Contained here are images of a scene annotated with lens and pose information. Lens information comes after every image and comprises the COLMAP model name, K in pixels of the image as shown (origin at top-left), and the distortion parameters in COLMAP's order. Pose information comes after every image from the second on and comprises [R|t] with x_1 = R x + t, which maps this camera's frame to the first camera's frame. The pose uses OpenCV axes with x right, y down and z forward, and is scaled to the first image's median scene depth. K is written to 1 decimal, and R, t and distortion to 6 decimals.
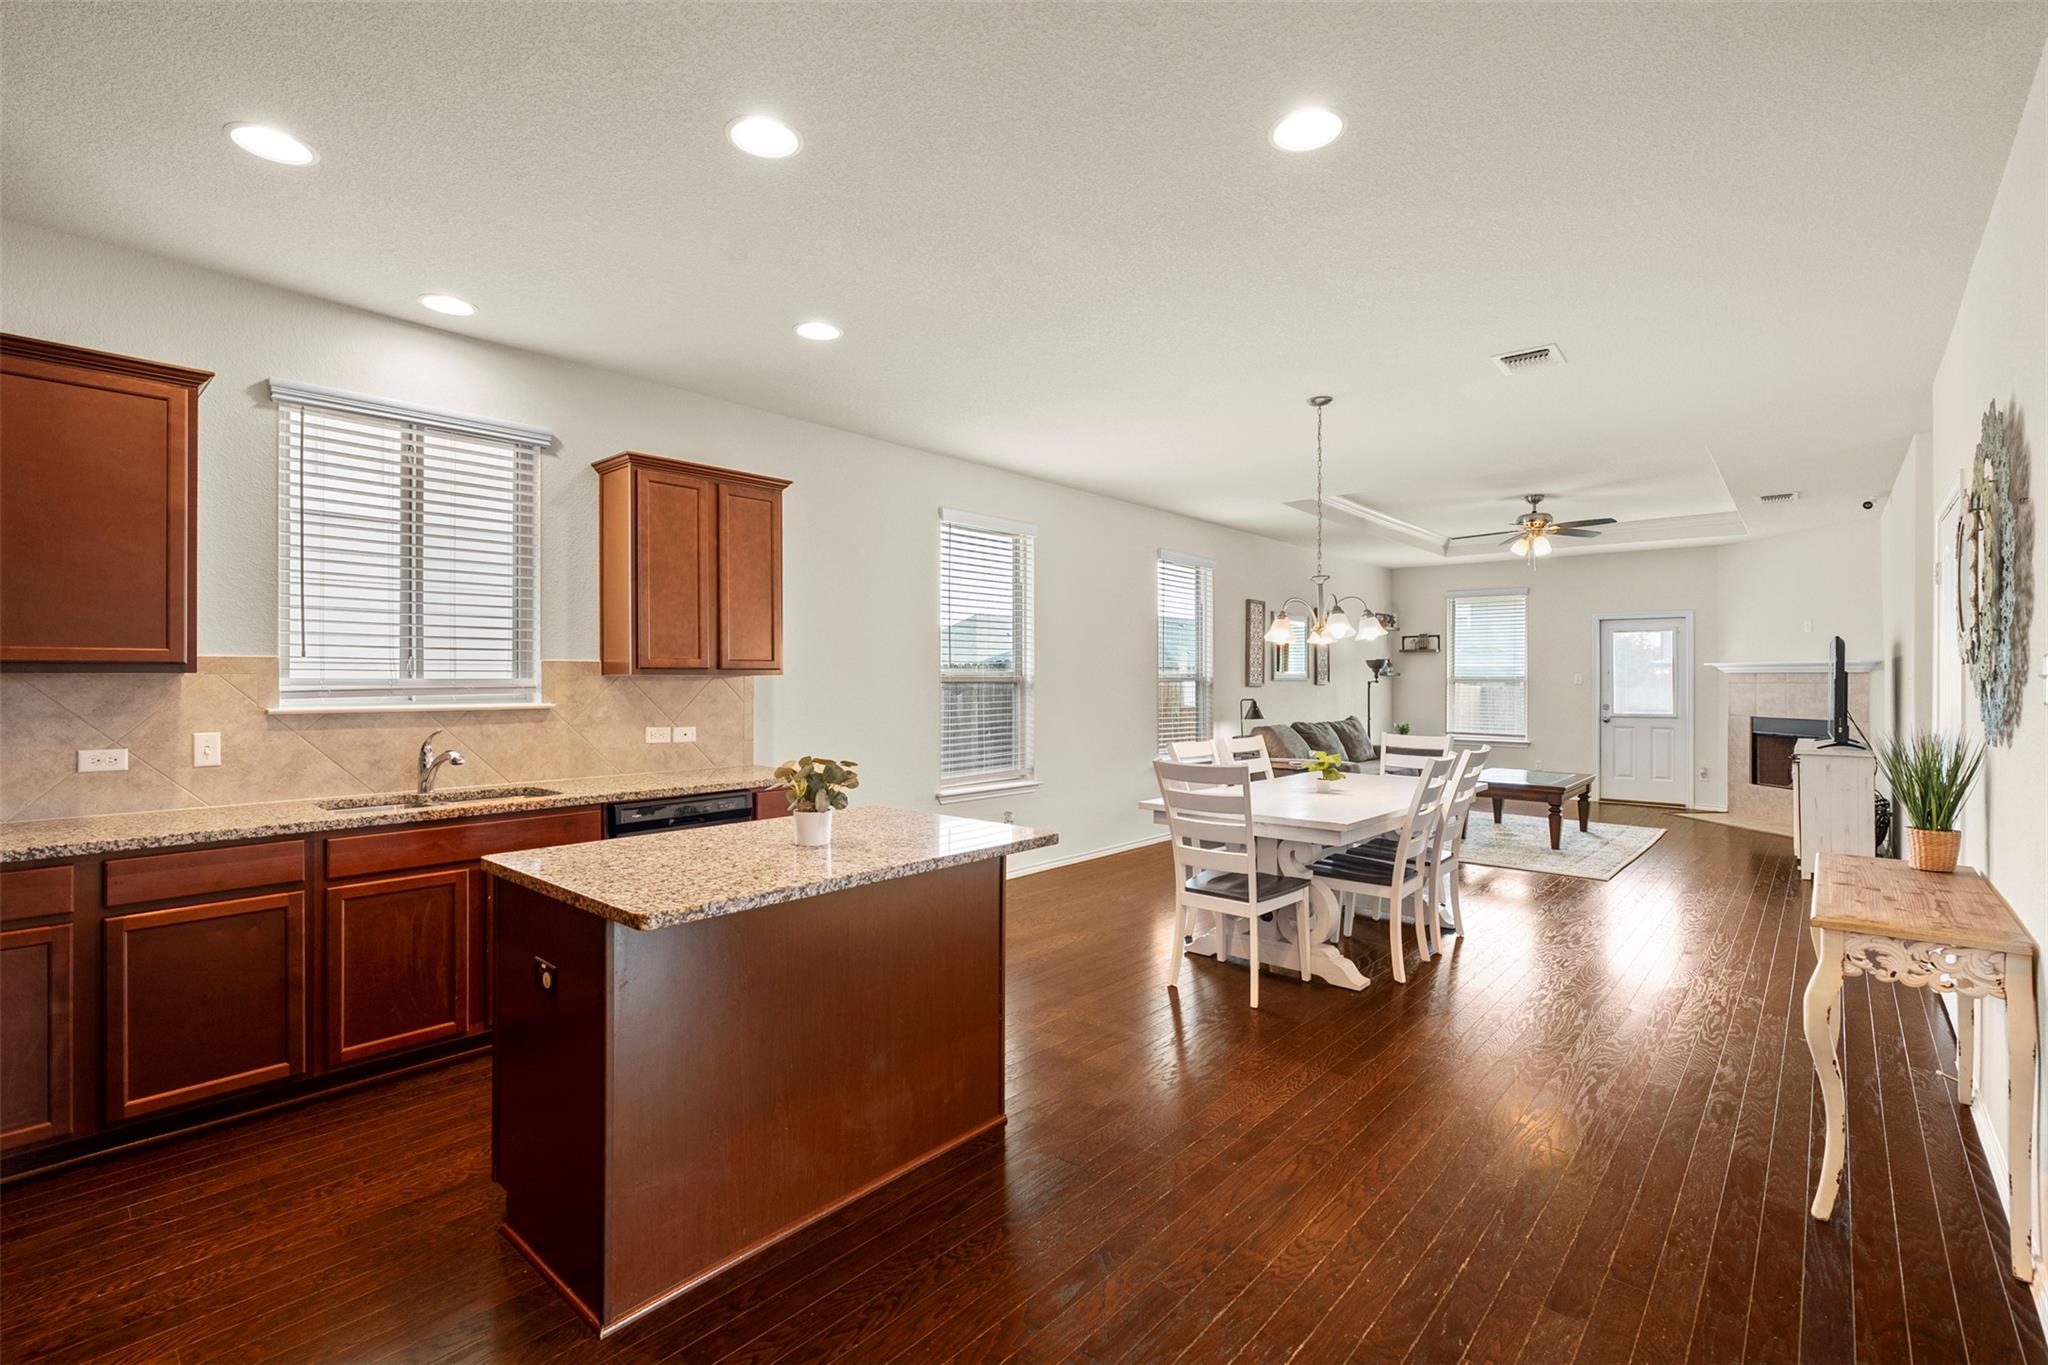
lens RADIAL K [[921.2, 0, 1023.7], [0, 921.2, 677.7], [0, 0, 1]] dist [-0.002218, 0.001362]
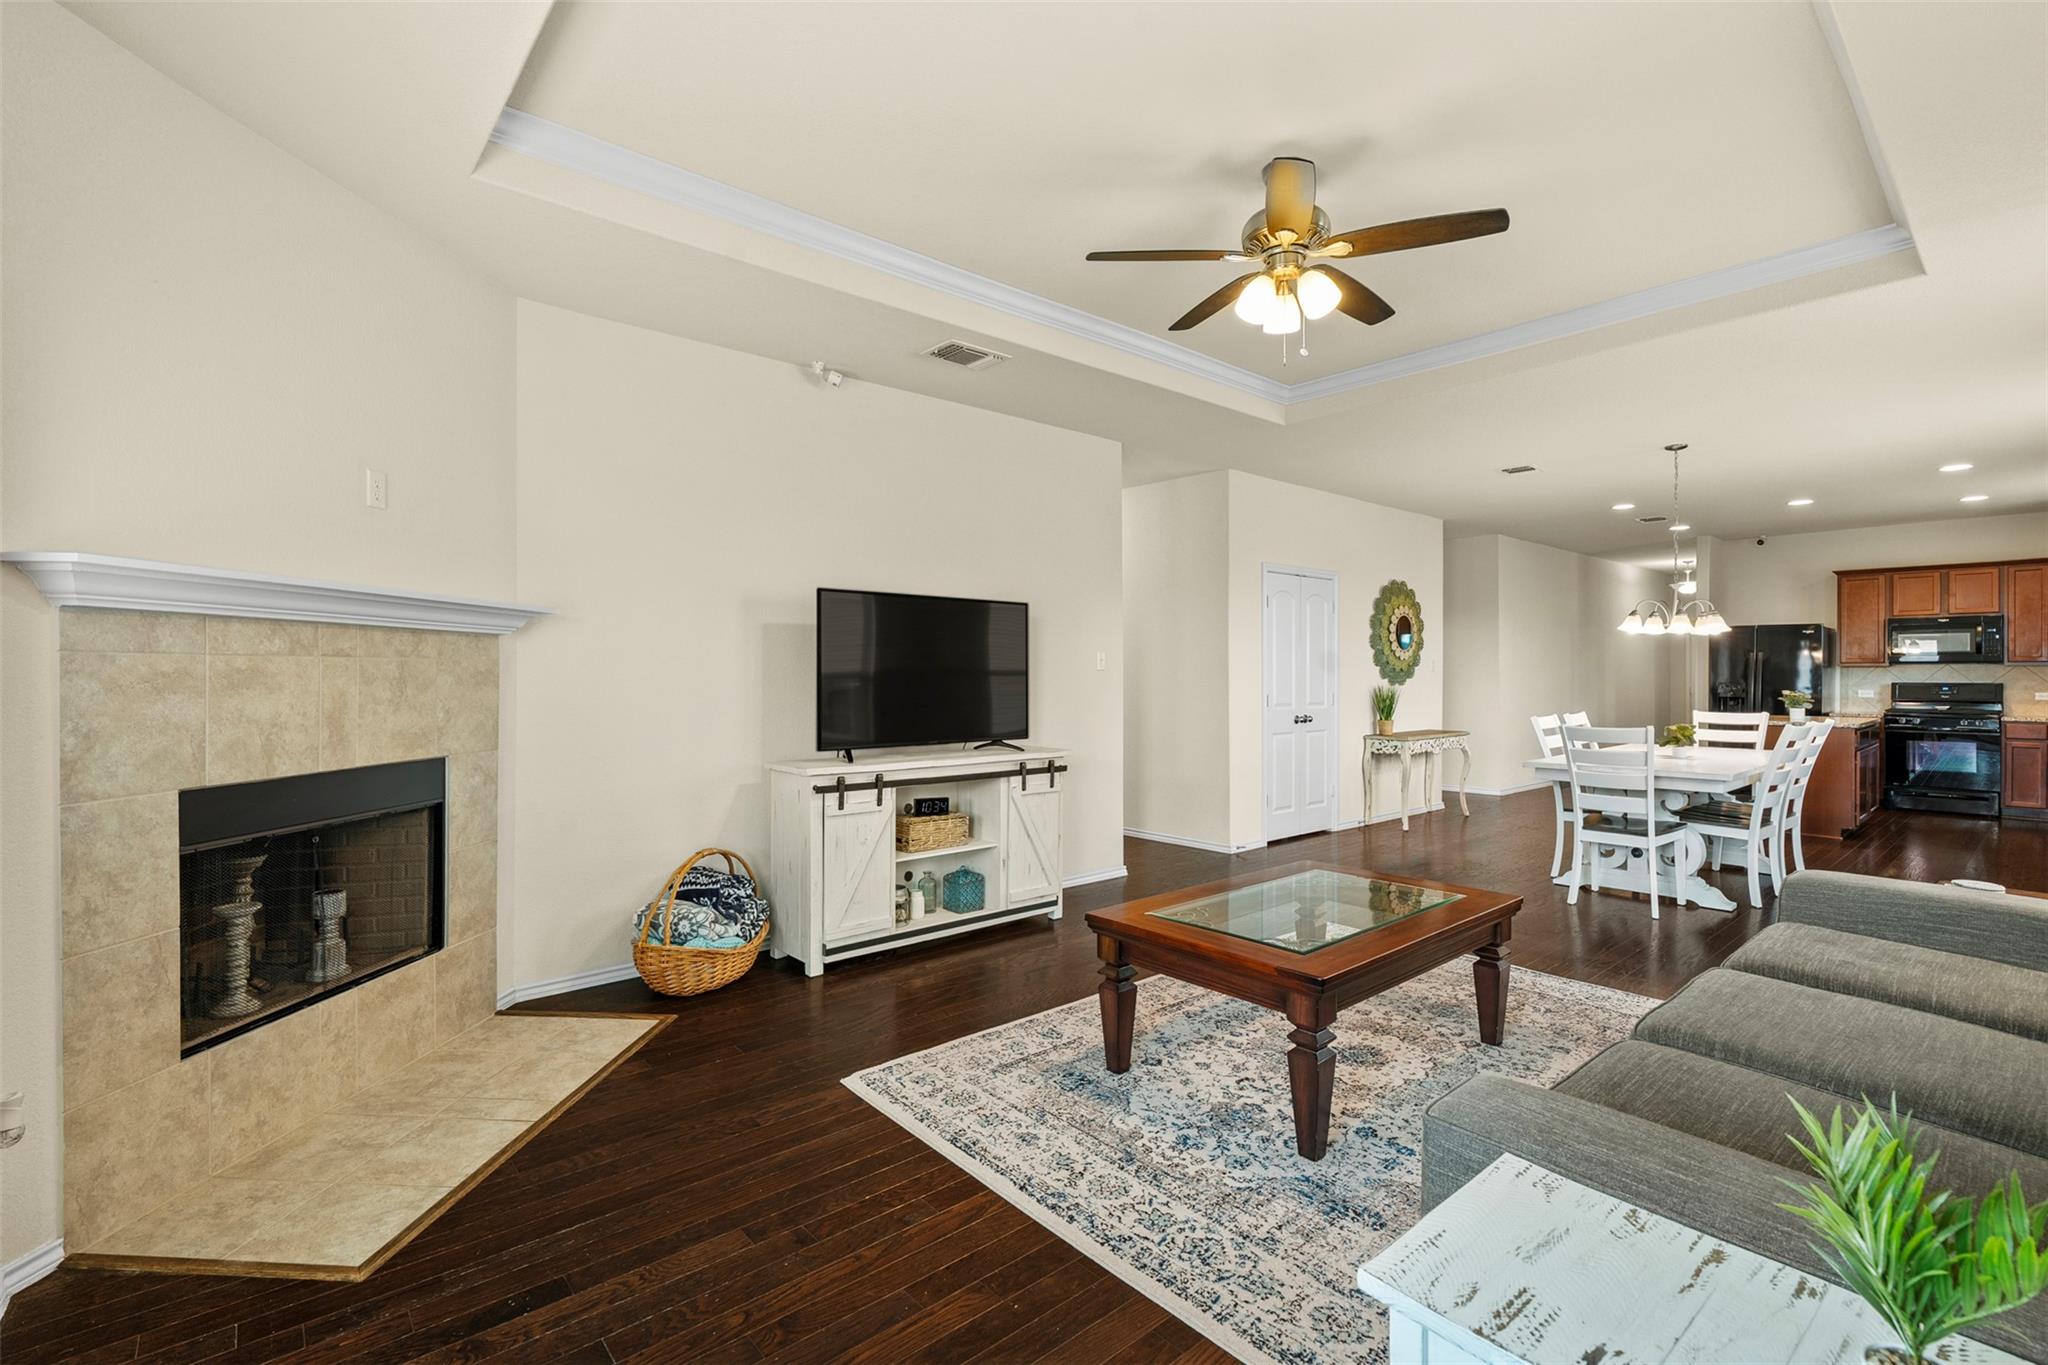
lens RADIAL K [[921.2, 0, 1026.7], [0, 921.2, 678.8], [0, 0, 1]] dist [-0.002218, 0.001362]
pose [[-0.991026, -0.004545, 0.133591, 1.095044], [-0.003856, 0.999978, 0.005415, 0.021622], [-0.133612, 0.004851, -0.991022, 2.501169]]
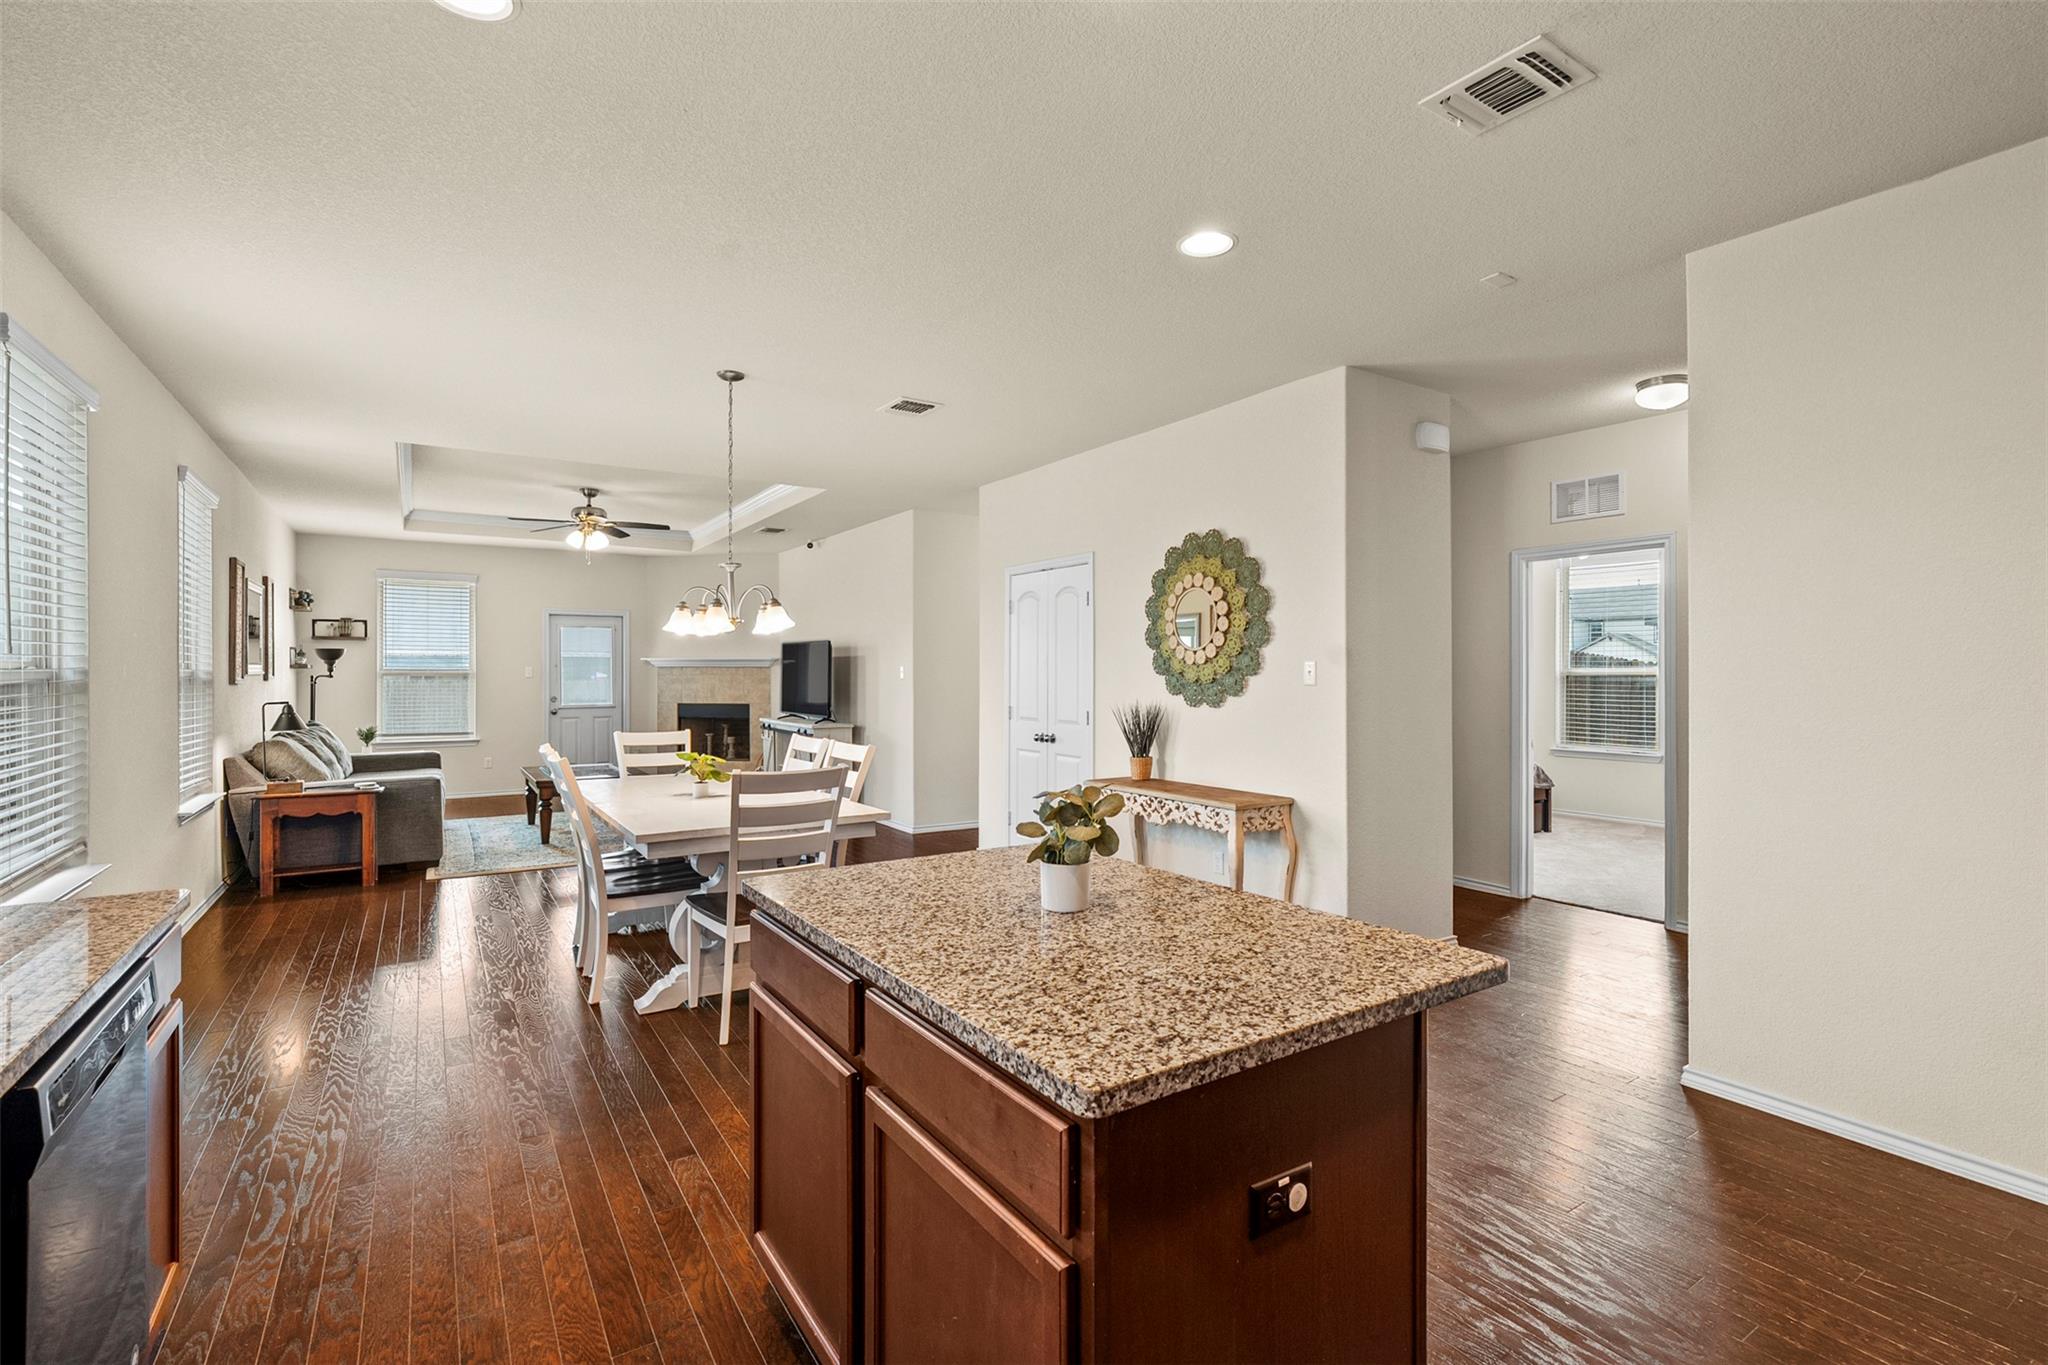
lens RADIAL K [[921.2, 0, 1031.5], [0, 921.2, 677.3], [0, 0, 1]] dist [-0.002218, 0.001362]
pose [[0.263237, -0.007734, 0.964700, -0.520510], [0.000243, 0.999968, 0.007951, -0.001346], [-0.964731, -0.001859, 0.263230, 0.482940]]
